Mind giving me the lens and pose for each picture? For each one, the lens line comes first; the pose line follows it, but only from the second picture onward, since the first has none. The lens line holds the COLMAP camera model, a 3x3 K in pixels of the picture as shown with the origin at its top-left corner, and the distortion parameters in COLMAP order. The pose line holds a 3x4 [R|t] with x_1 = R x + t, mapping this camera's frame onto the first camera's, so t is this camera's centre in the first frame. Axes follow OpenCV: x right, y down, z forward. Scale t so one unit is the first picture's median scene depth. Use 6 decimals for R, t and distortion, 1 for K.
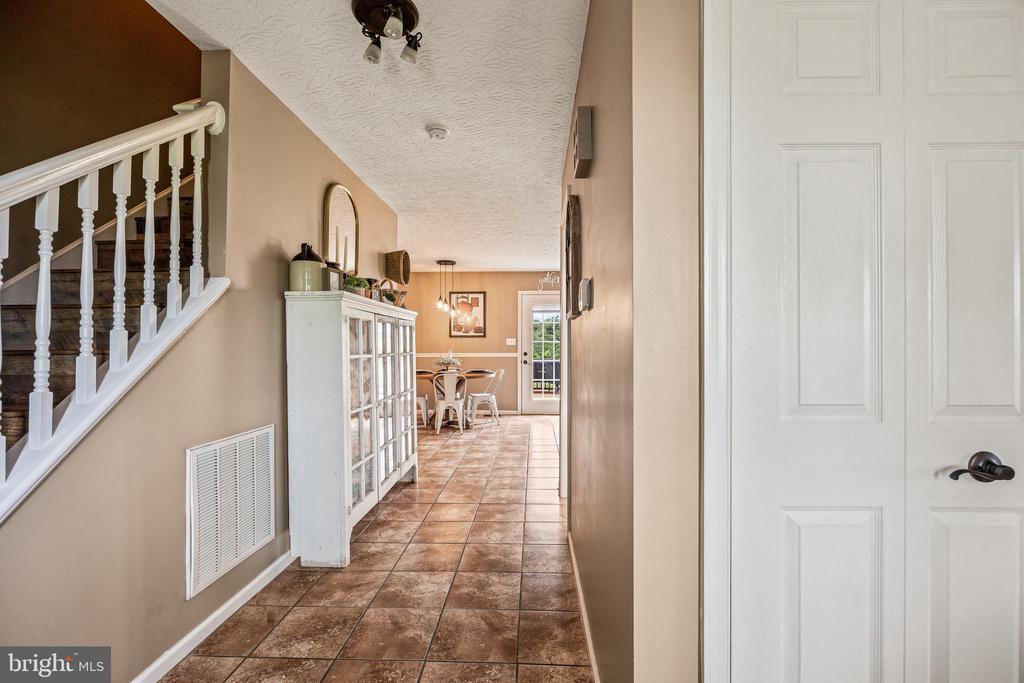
lens RADIAL K [[467.1, 0, 515.9], [0, 467.1, 343.3], [0, 0, 1]] dist [-0.001971, -0.000013]
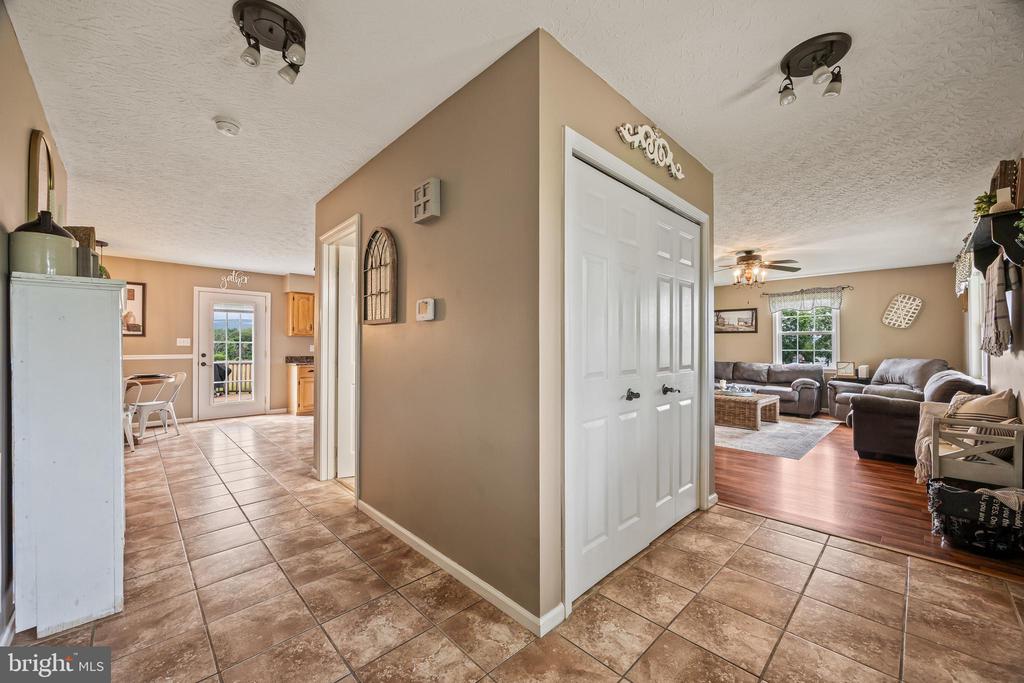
lens RADIAL K [[397.4, 0, 522.0], [0, 397.4, 343.6], [0, 0, 1]] dist [0.001881, 0.000829]
pose [[0.680477, 0.005532, 0.732748, -0.382840], [-0.003937, 0.999985, -0.003893, 0.000783], [-0.732759, -0.000235, 0.680488, -0.011140]]
